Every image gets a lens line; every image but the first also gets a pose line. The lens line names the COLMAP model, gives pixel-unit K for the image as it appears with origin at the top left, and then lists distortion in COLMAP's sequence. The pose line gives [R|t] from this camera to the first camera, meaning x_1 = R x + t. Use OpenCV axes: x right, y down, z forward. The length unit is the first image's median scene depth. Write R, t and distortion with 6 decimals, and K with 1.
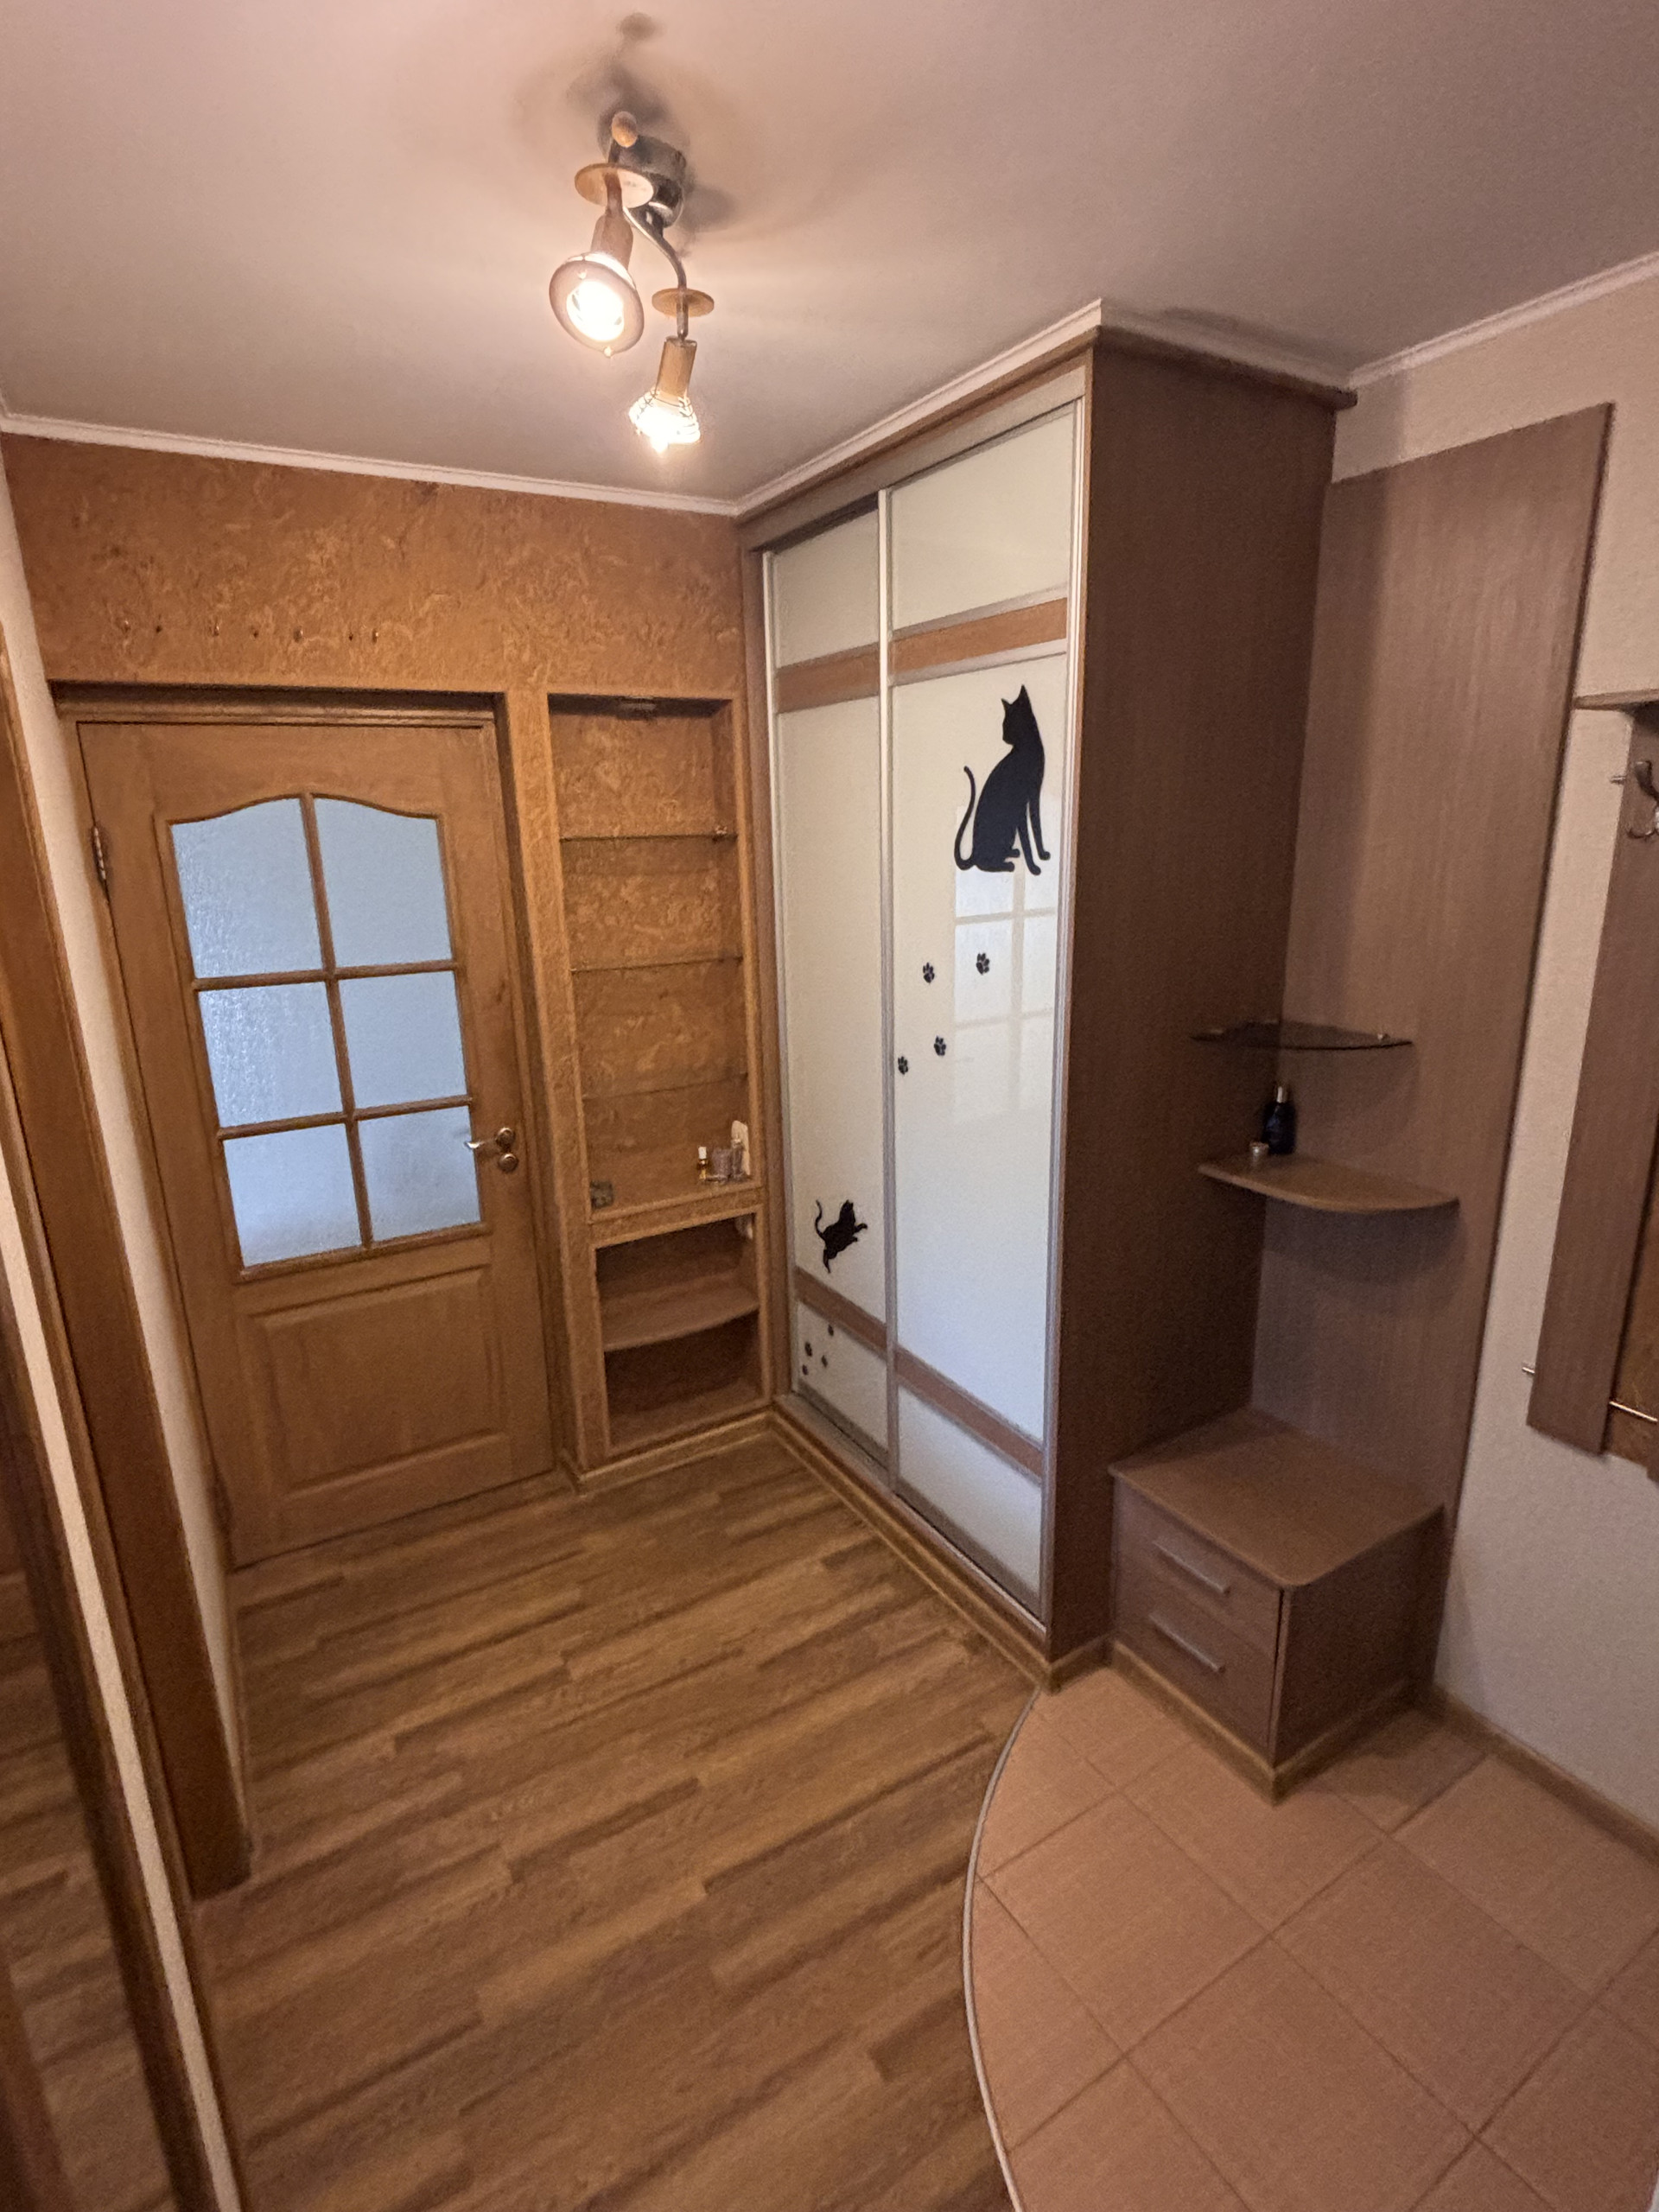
lens RADIAL K [[1097.0, 0, 827.9], [0, 1097.0, 1105.1], [0, 0, 1]] dist [0.001466, 0.001919]
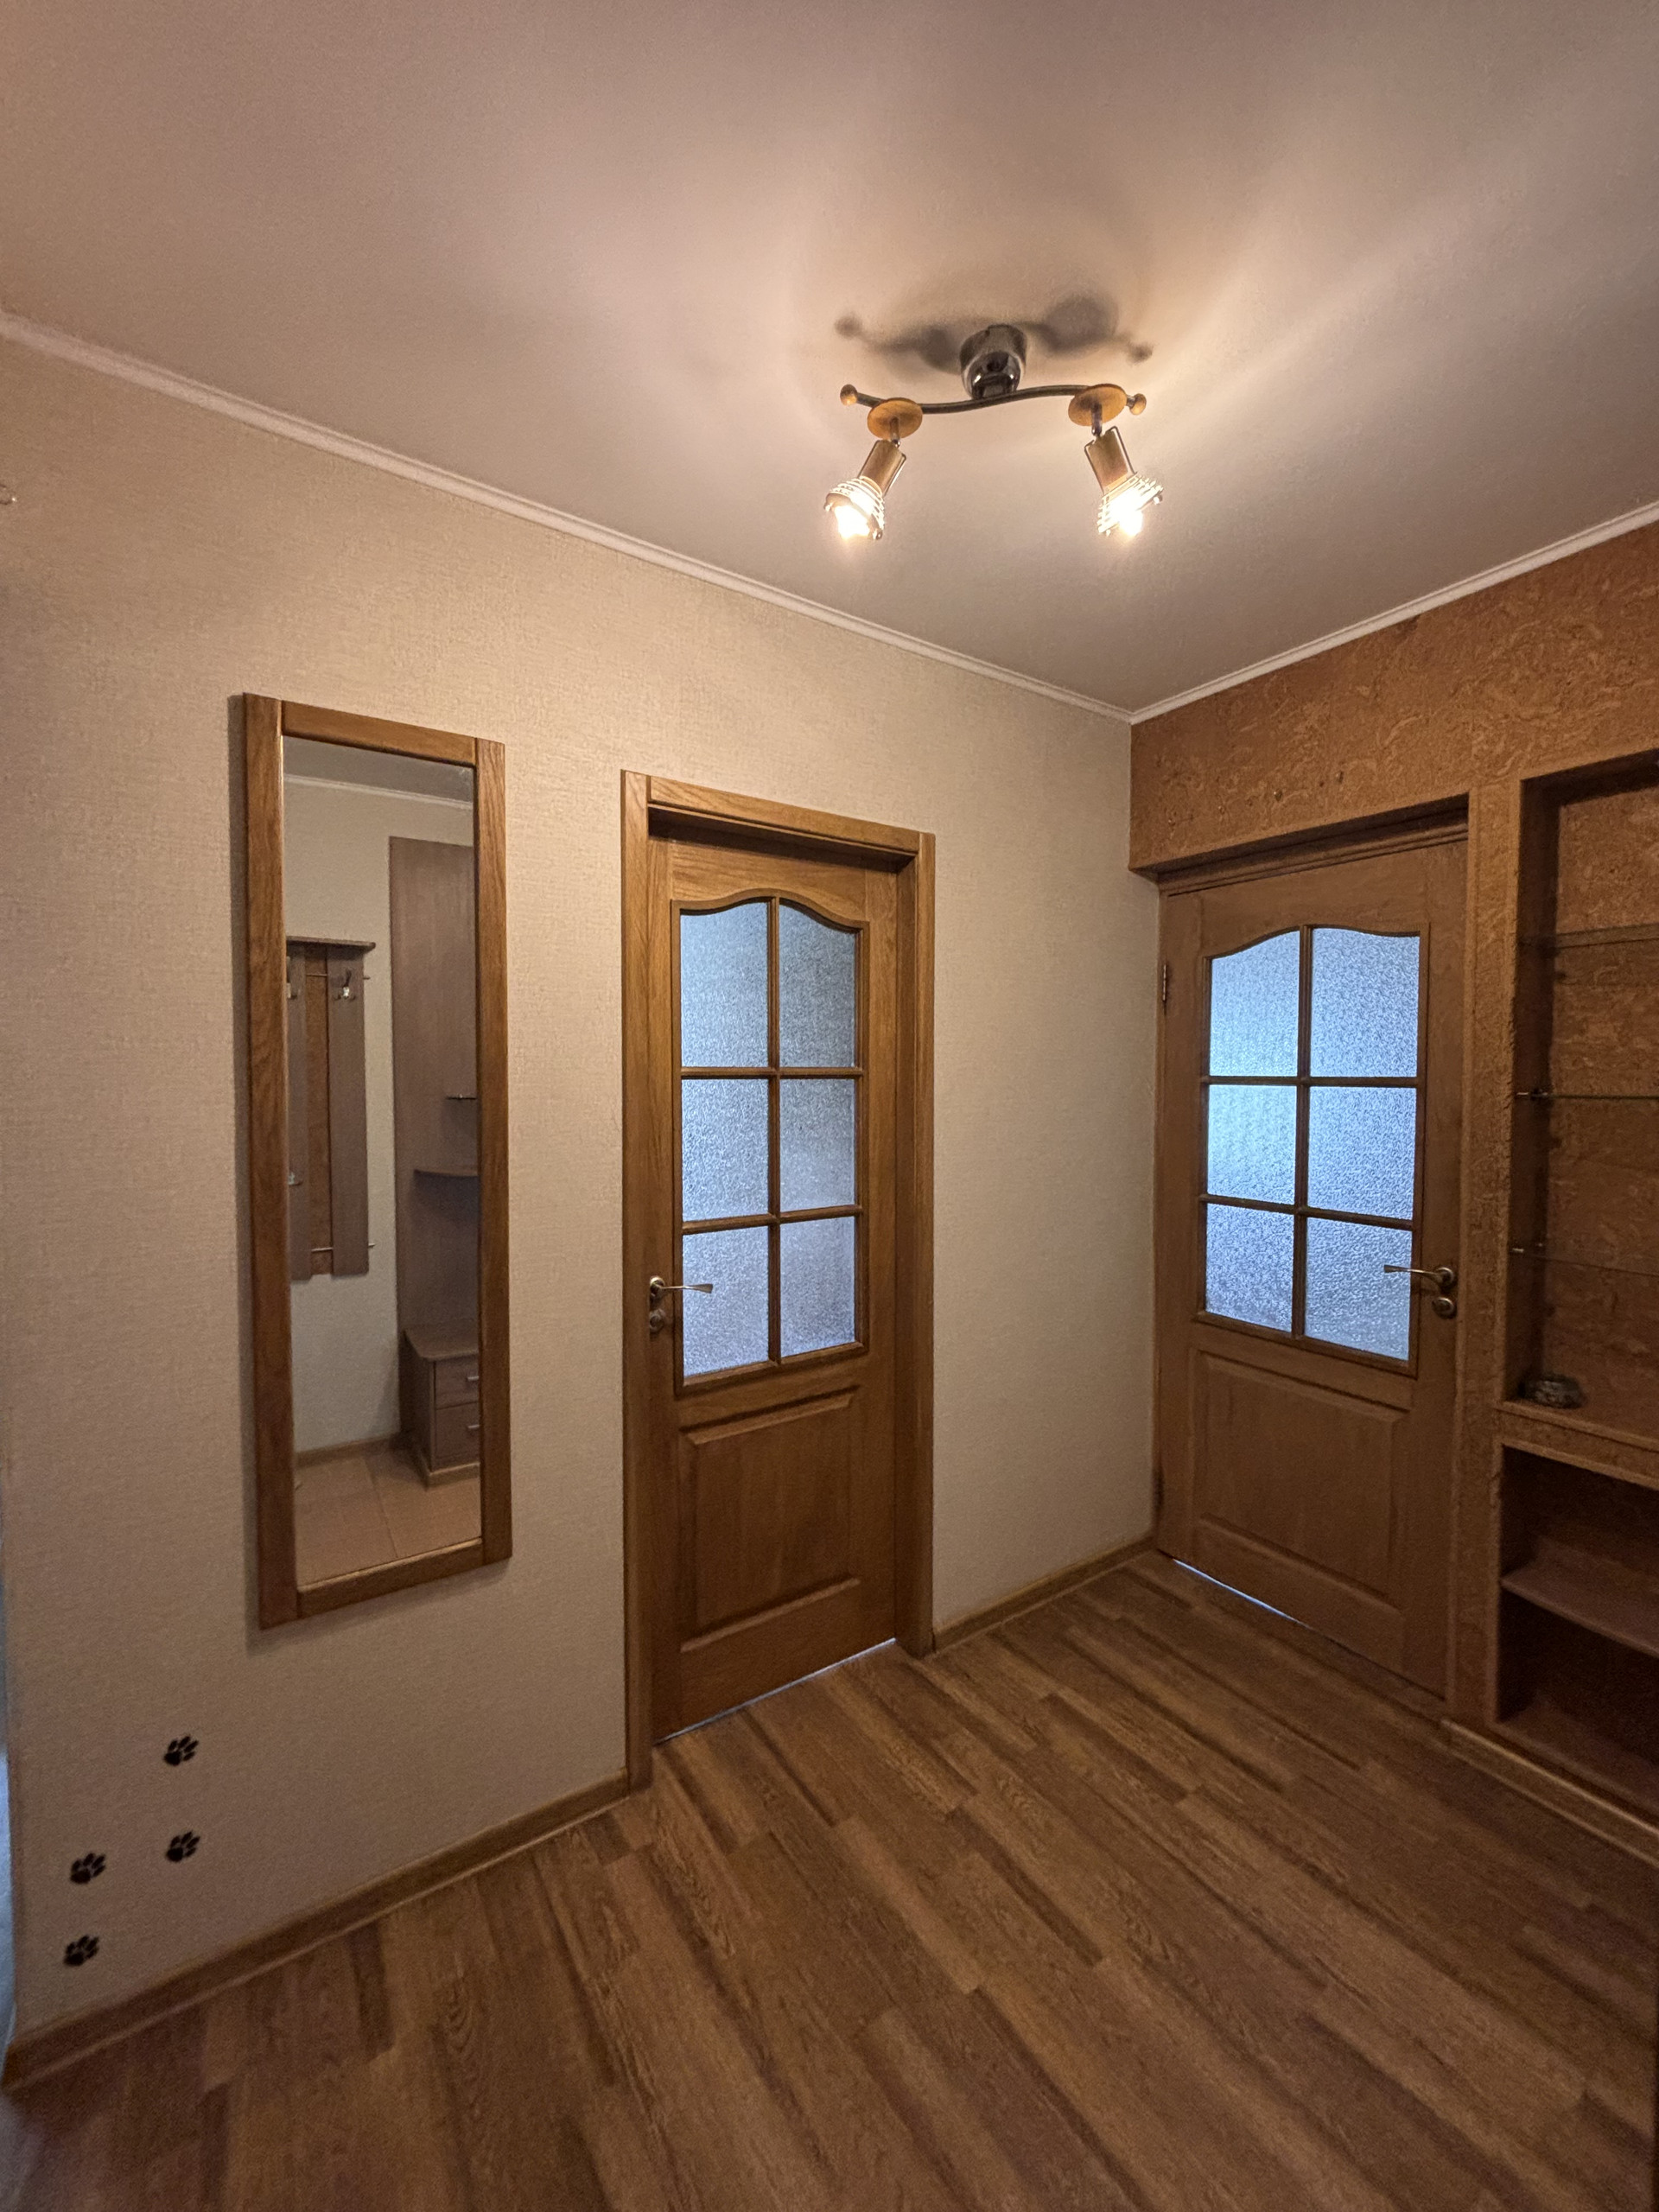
lens RADIAL K [[890.3, 0, 828.4], [0, 890.3, 1103.1], [0, 0, 1]] dist [0.001589, -0.000393]
pose [[0.060576, 0.059131, -0.996411, 0.458146], [-0.261156, 0.964410, 0.041355, -0.007630], [0.963394, 0.257713, 0.073863, 0.492634]]
